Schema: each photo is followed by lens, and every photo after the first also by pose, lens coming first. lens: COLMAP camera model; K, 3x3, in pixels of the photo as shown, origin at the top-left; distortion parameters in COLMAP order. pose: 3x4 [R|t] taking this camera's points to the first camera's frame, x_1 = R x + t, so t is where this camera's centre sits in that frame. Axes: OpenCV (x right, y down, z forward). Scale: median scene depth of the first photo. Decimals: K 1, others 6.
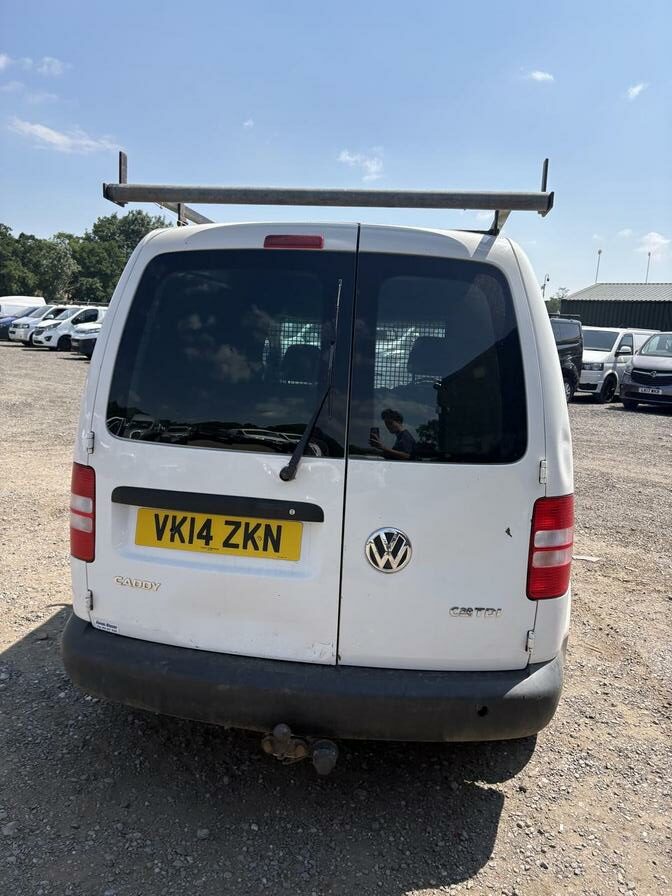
lens RADIAL K [[669.6, 0, 336.0], [0, 669.6, 448.0], [0, 0, 1]] dist [0.118098, -0.160165]
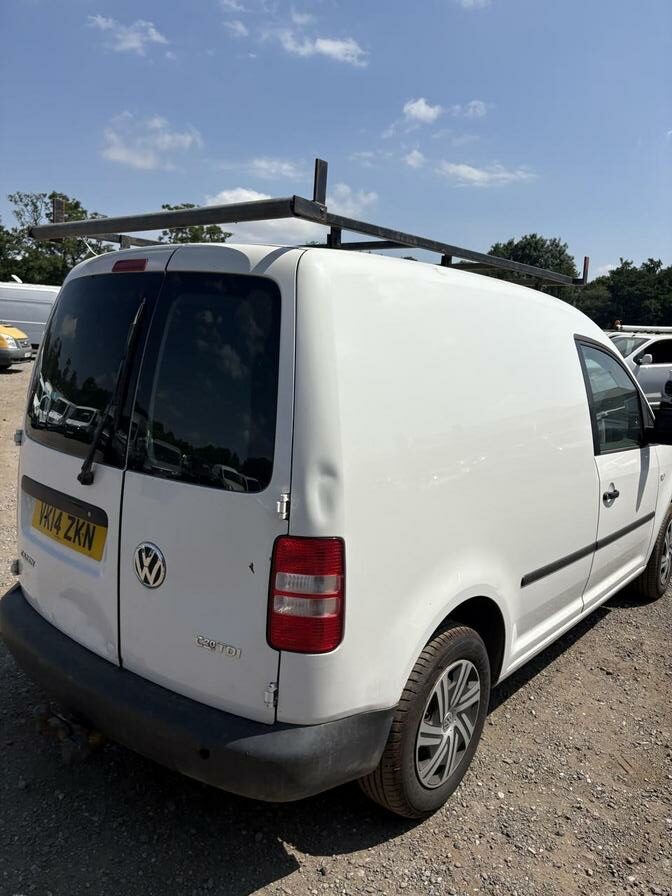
lens RADIAL K [[675.7, 0, 352.8], [0, 675.7, 441.6], [0, 0, 1]] dist [0.028569, -0.001252]
pose [[0.850989, 0.079111, -0.519191, 0.817689], [-0.099498, 0.994972, -0.011477, -0.047833], [0.515673, 0.061425, 0.854581, 0.272315]]
